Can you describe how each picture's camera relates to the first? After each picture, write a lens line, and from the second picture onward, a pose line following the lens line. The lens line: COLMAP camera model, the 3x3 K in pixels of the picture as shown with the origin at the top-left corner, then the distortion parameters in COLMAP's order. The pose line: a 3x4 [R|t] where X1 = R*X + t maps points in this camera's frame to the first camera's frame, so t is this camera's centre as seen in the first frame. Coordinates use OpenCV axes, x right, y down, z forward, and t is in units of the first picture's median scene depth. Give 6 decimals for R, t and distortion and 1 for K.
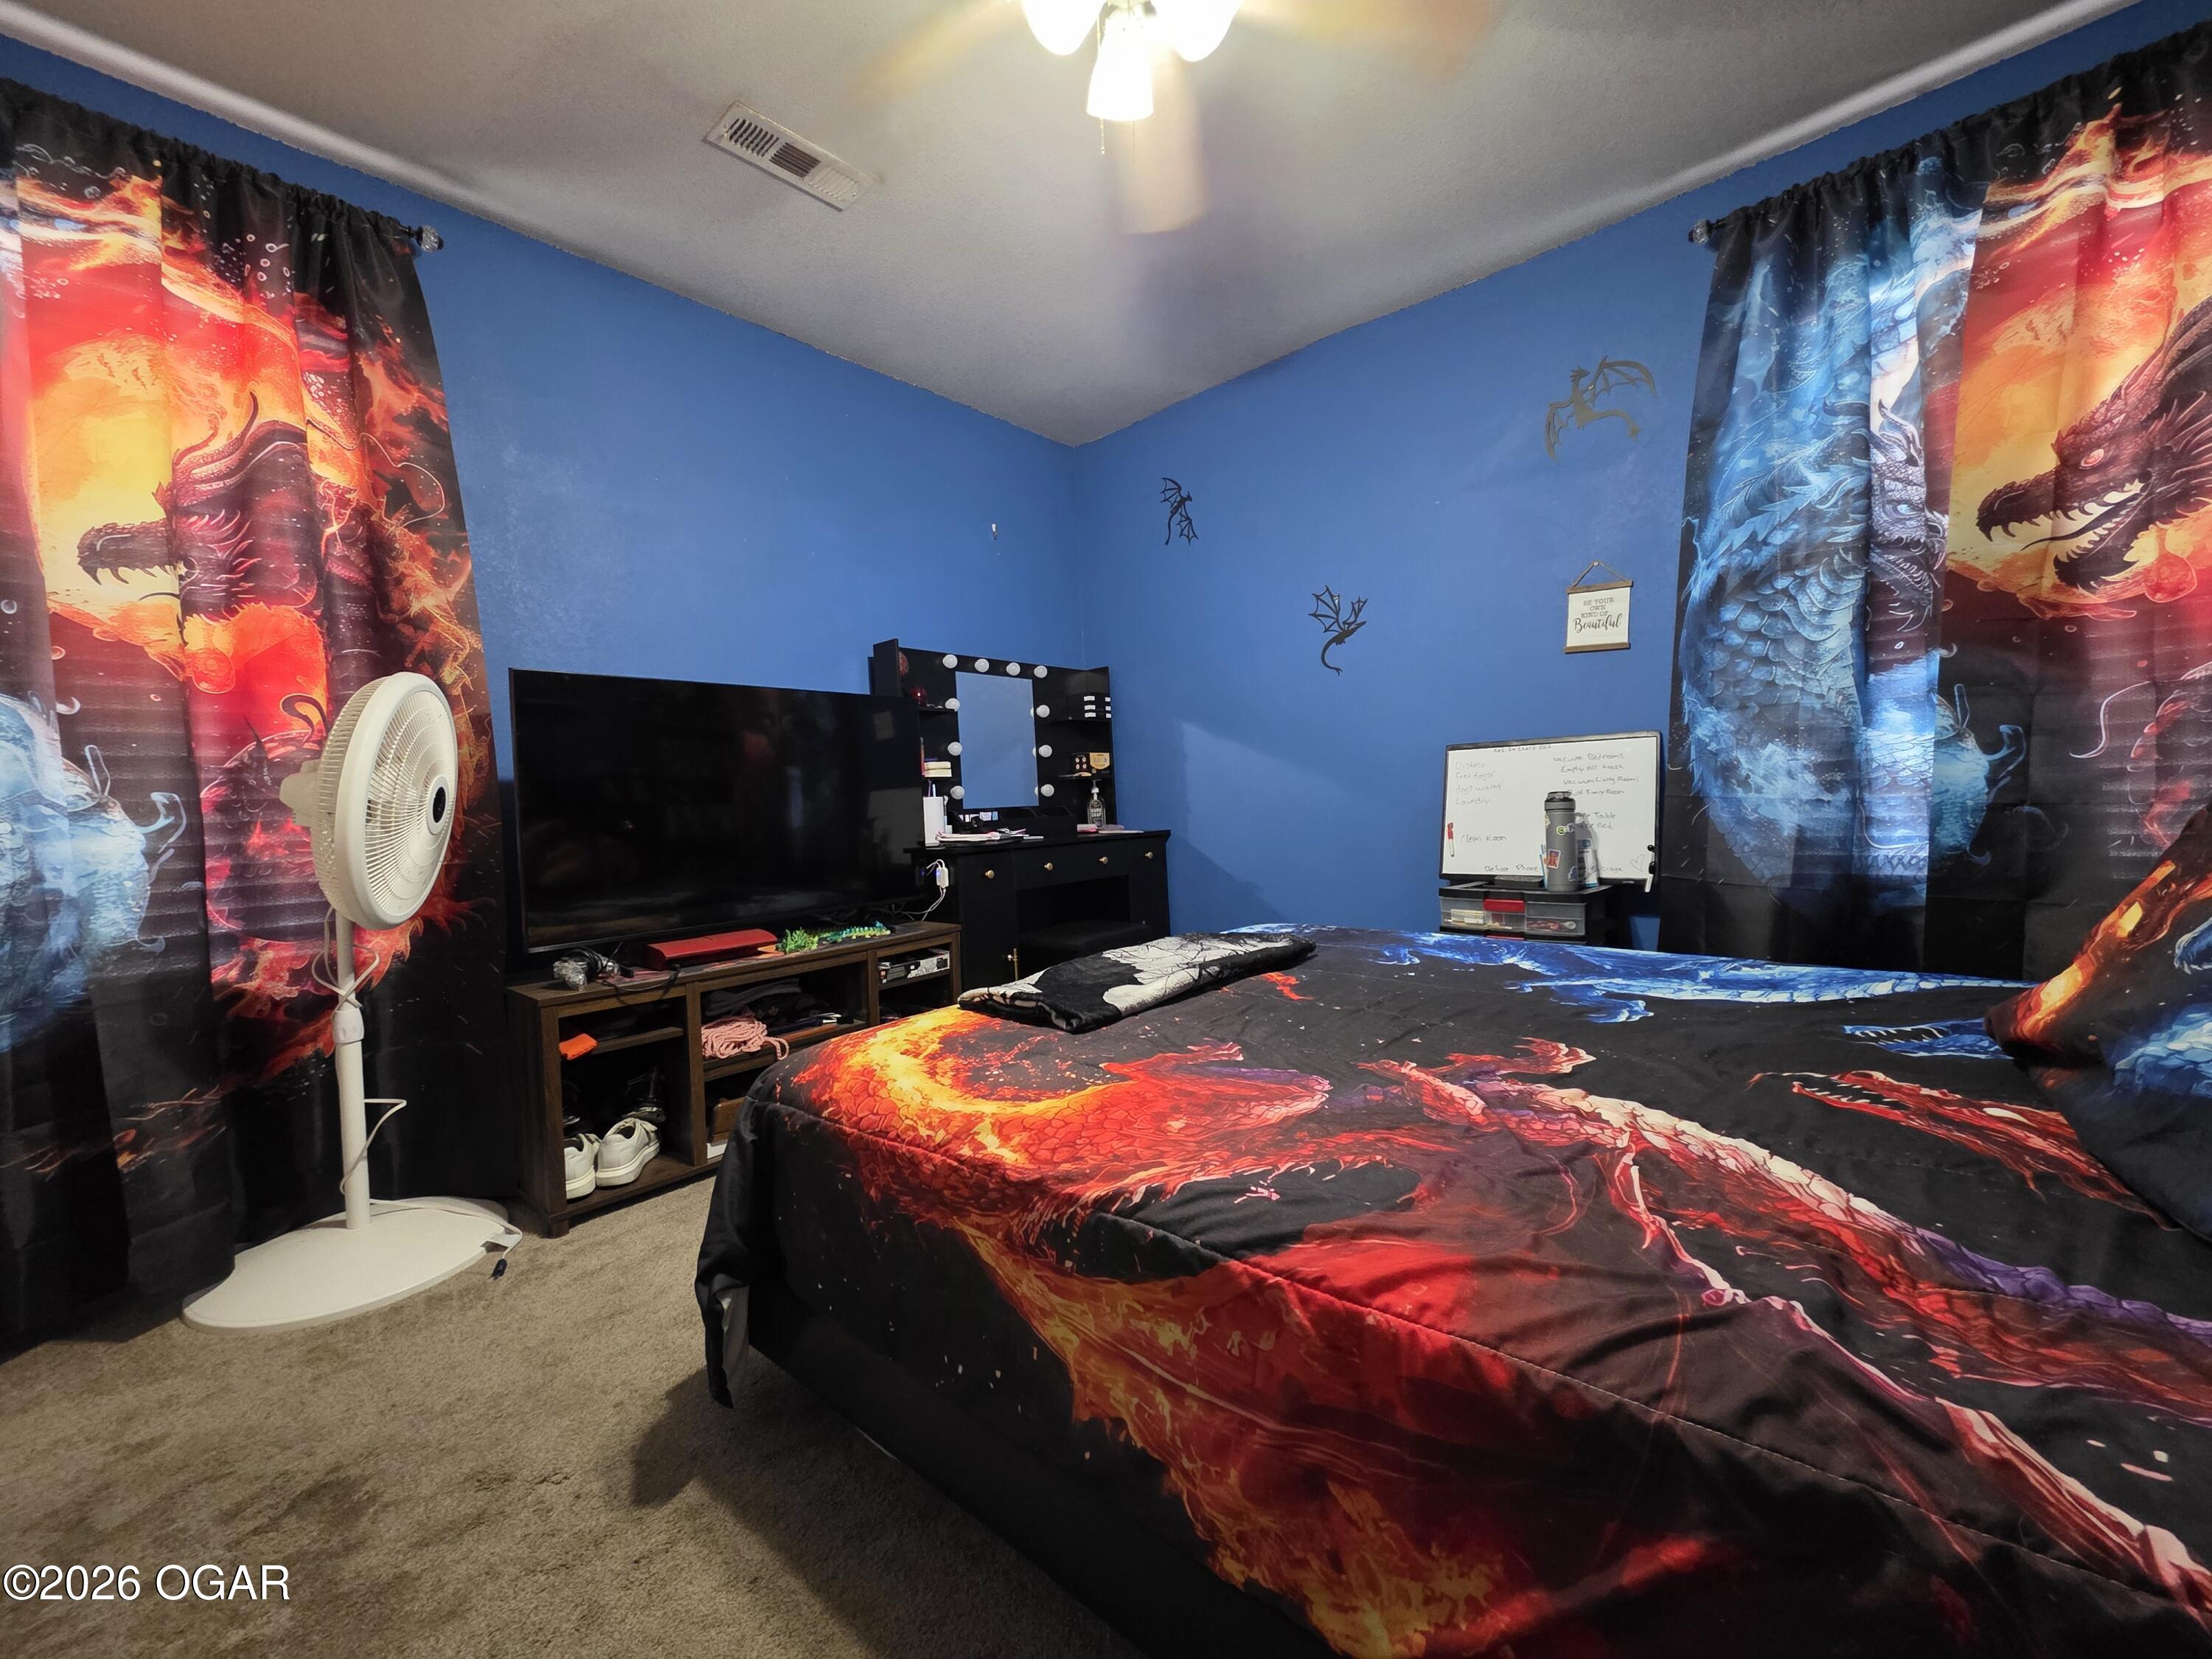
lens RADIAL K [[894.8, 0, 1104.0], [0, 894.8, 813.8], [0, 0, 1]] dist [0.000760, 0.000224]
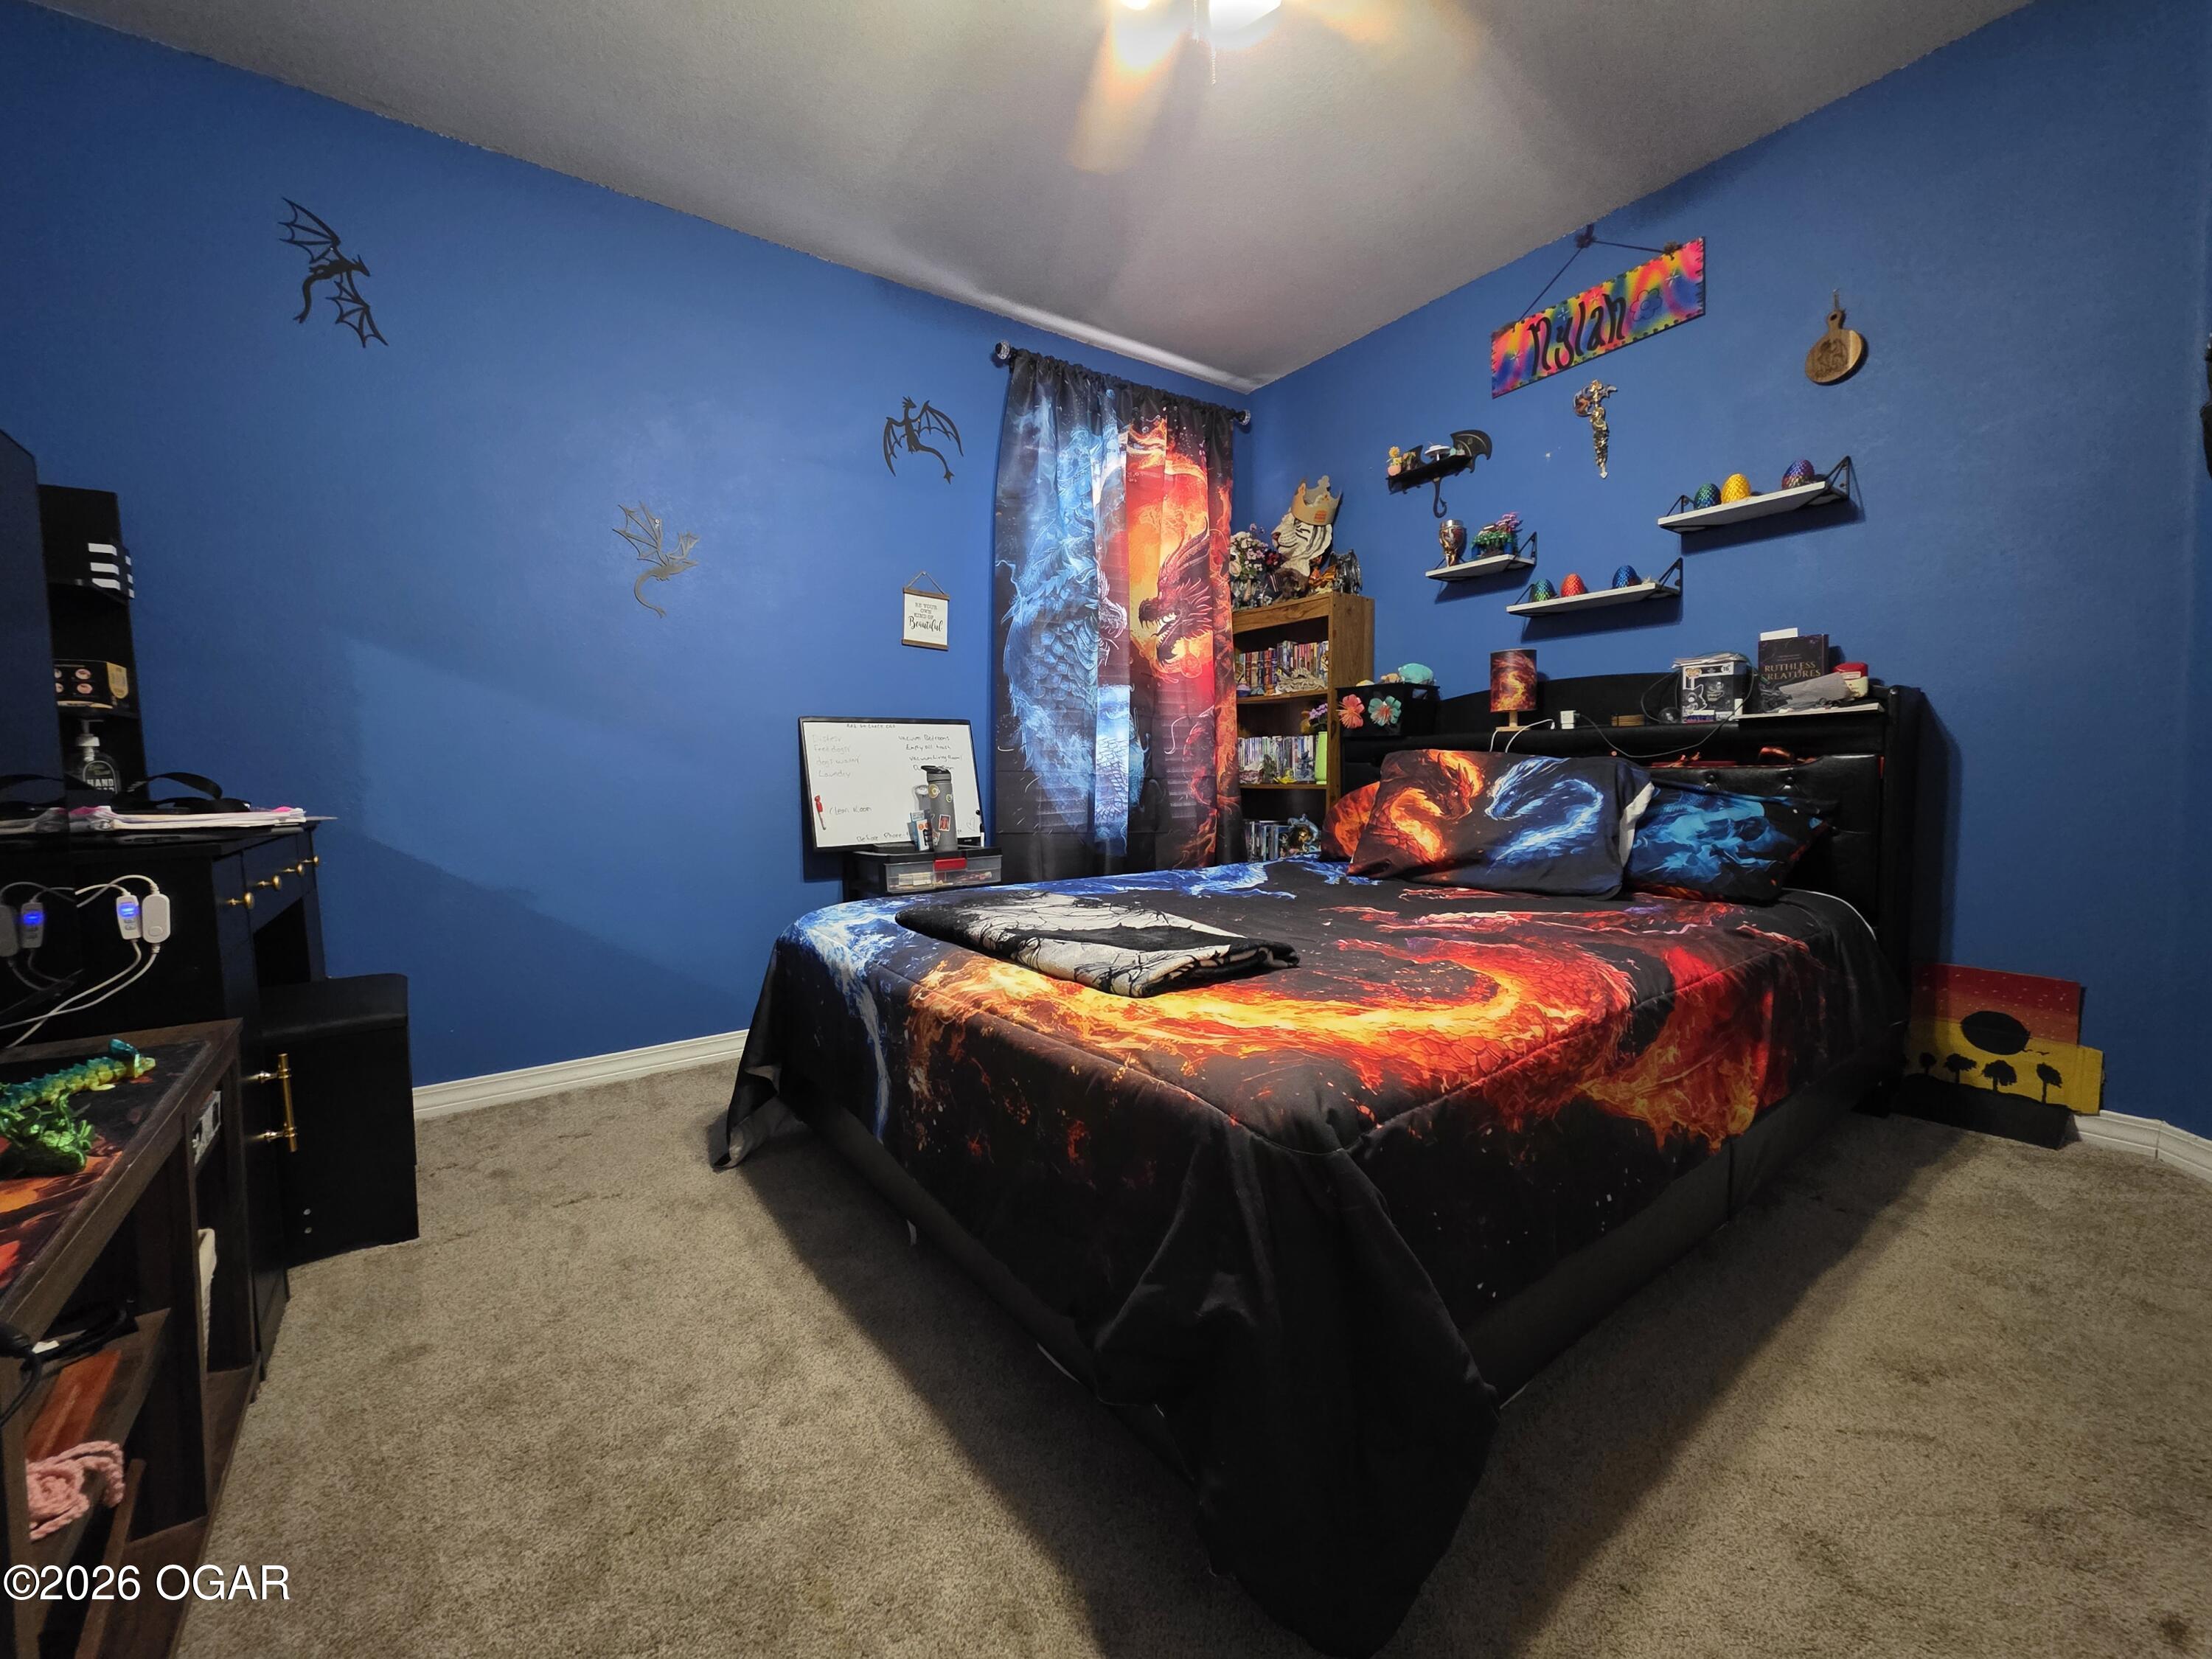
lens RADIAL K [[894.8, 0, 1104.0], [0, 894.8, 813.8], [0, 0, 1]] dist [0.000760, 0.000224]
pose [[0.195147, -0.009496, 0.980728, -0.674599], [0.026366, 0.999643, 0.004433, 0.044807], [-0.980419, 0.024993, 0.195328, 0.661953]]
